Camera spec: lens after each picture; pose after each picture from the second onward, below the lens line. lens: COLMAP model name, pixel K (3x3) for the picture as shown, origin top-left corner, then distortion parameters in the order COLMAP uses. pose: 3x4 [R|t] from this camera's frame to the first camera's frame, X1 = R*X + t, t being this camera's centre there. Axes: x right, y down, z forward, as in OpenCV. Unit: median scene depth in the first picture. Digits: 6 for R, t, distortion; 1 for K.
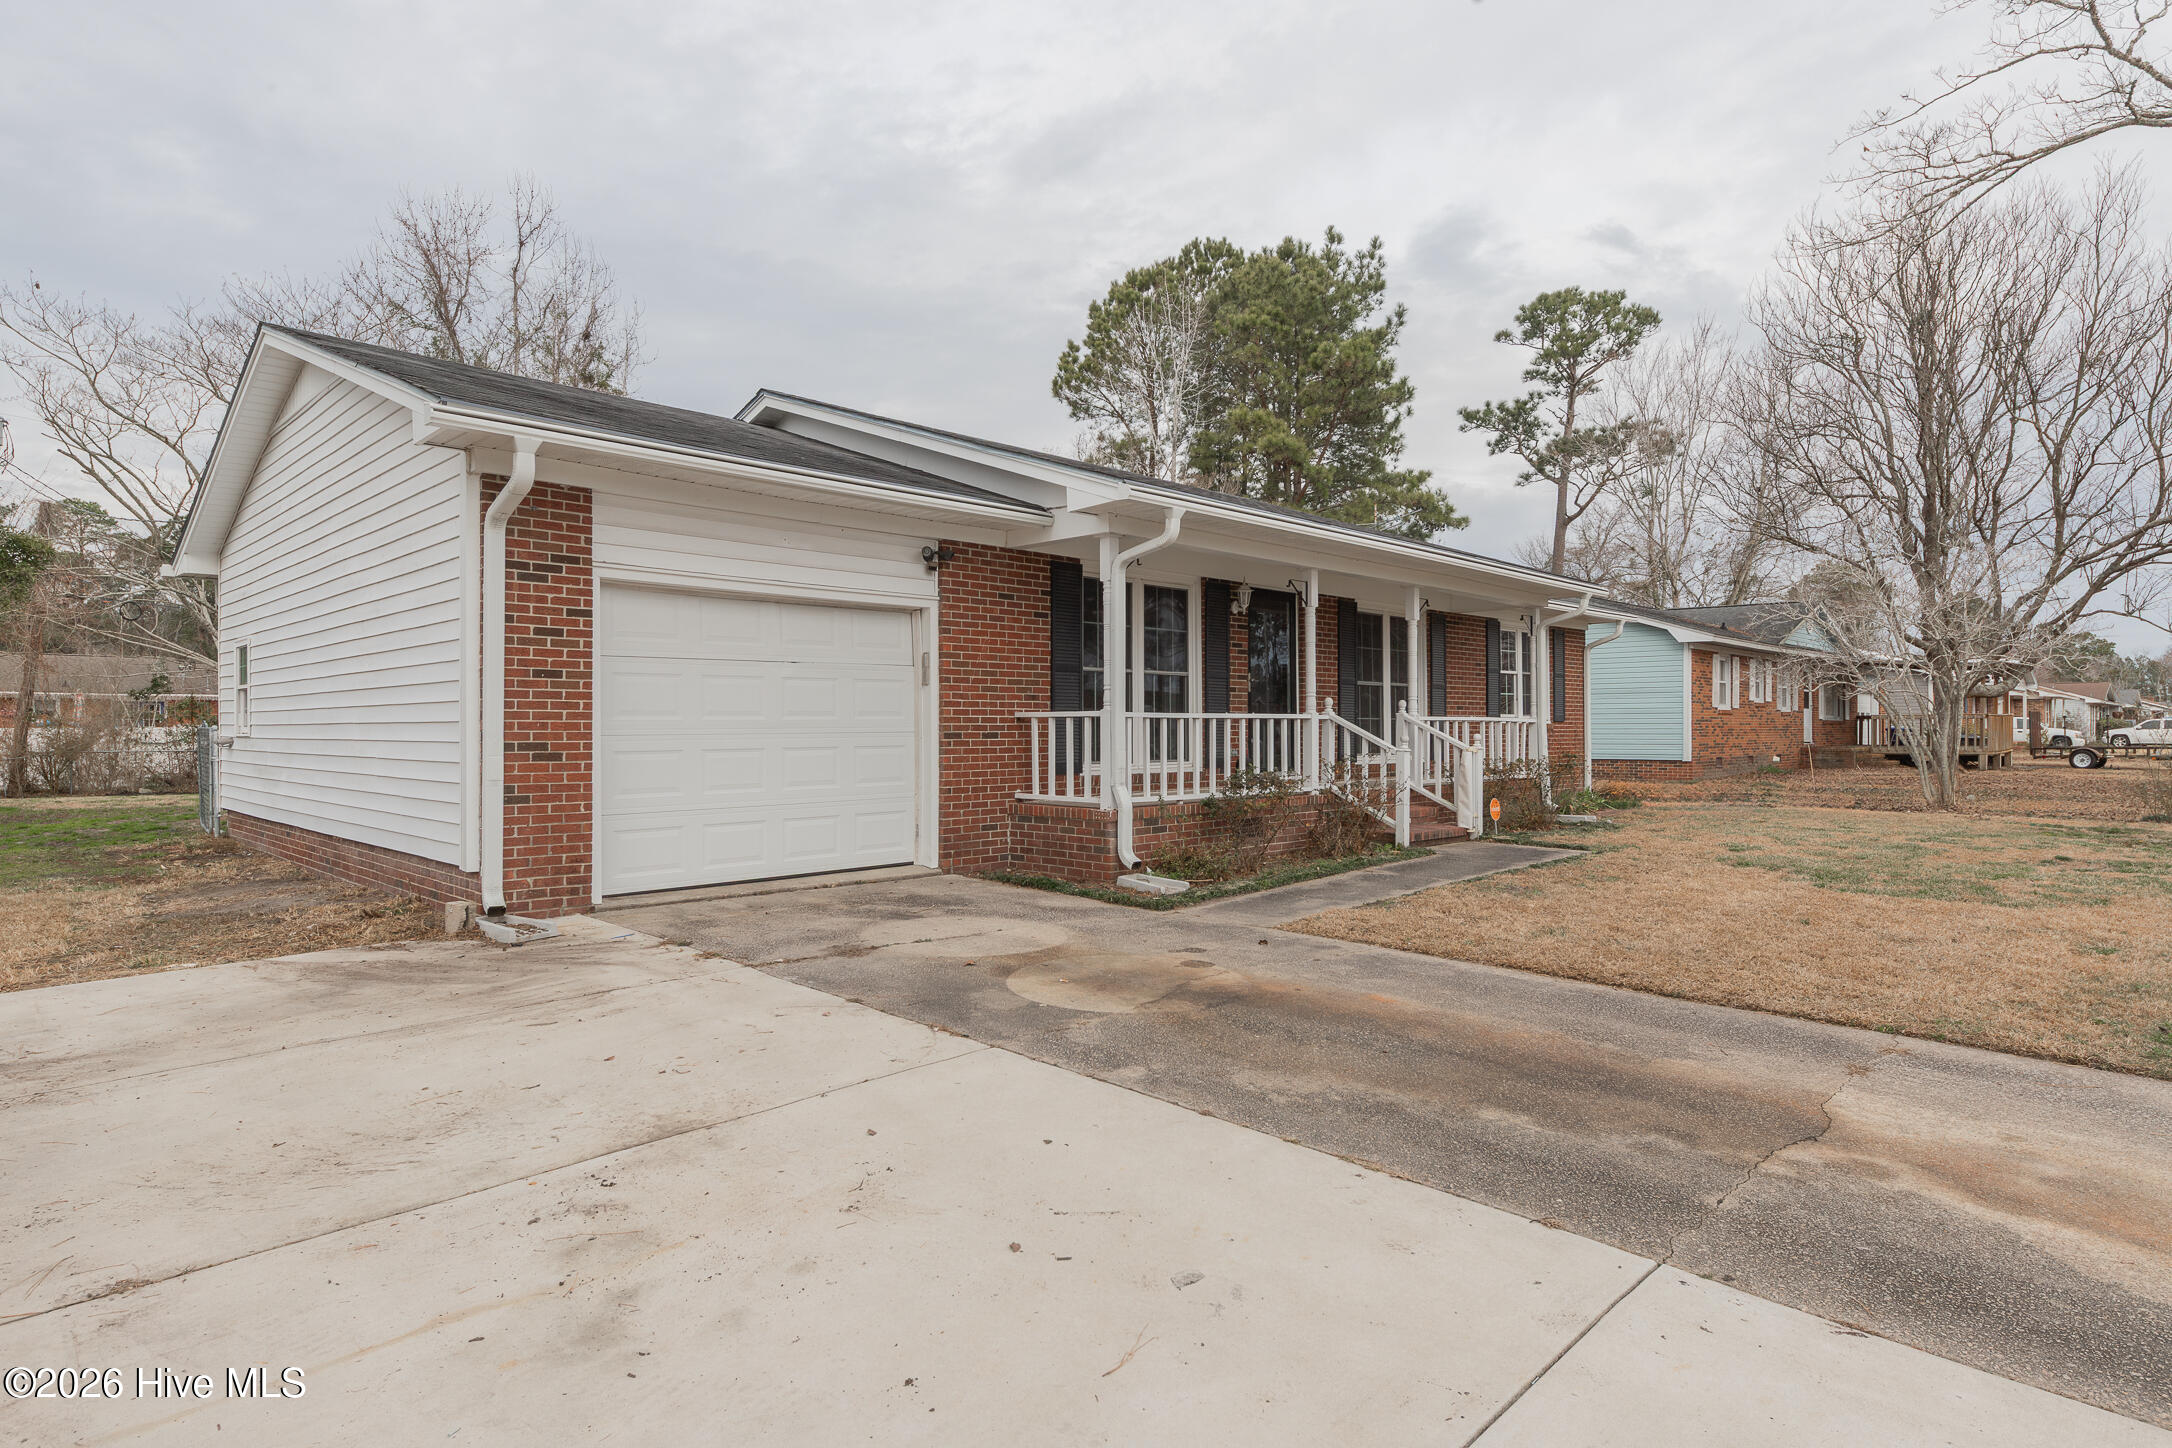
lens RADIAL K [[1187.2, 0, 1086.0], [0, 1187.2, 724.0], [0, 0, 1]] dist [0.019547, -0.025336]
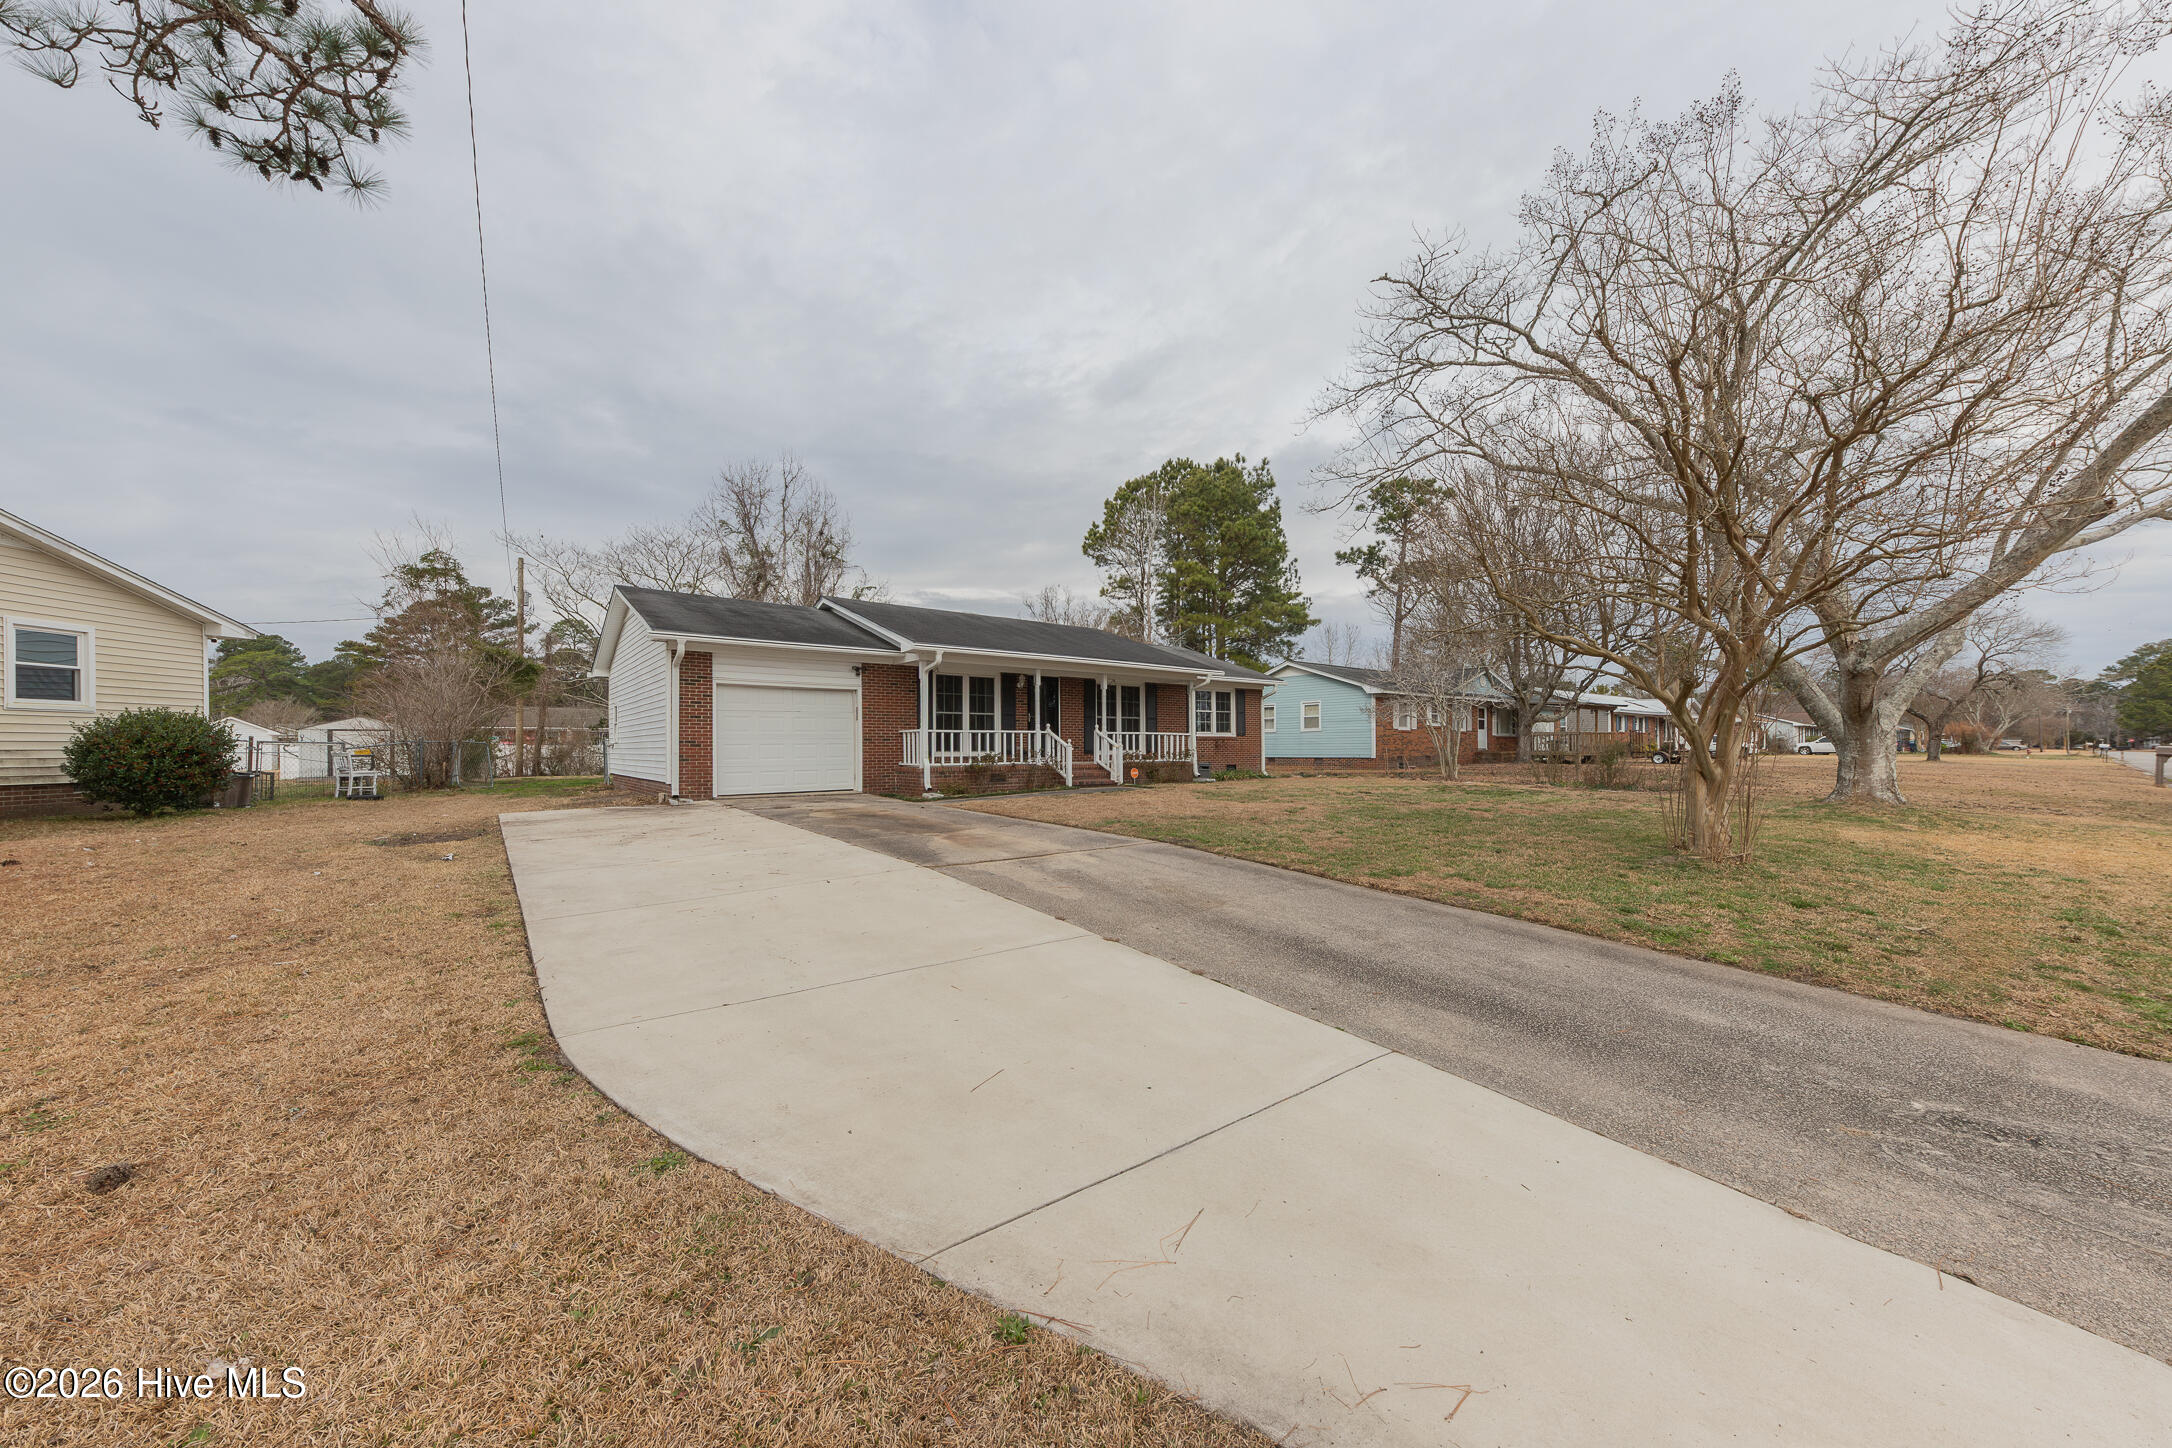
lens RADIAL K [[748.7, 0, 1088.0], [0, 748.7, 738.0], [0, 0, 1]] dist [0.000076, 0.000009]
pose [[0.994804, -0.005184, -0.101675, 0.097774], [0.004396, 0.999959, -0.007969, 0.004058], [0.101712, 0.007481, 0.994786, -0.102692]]
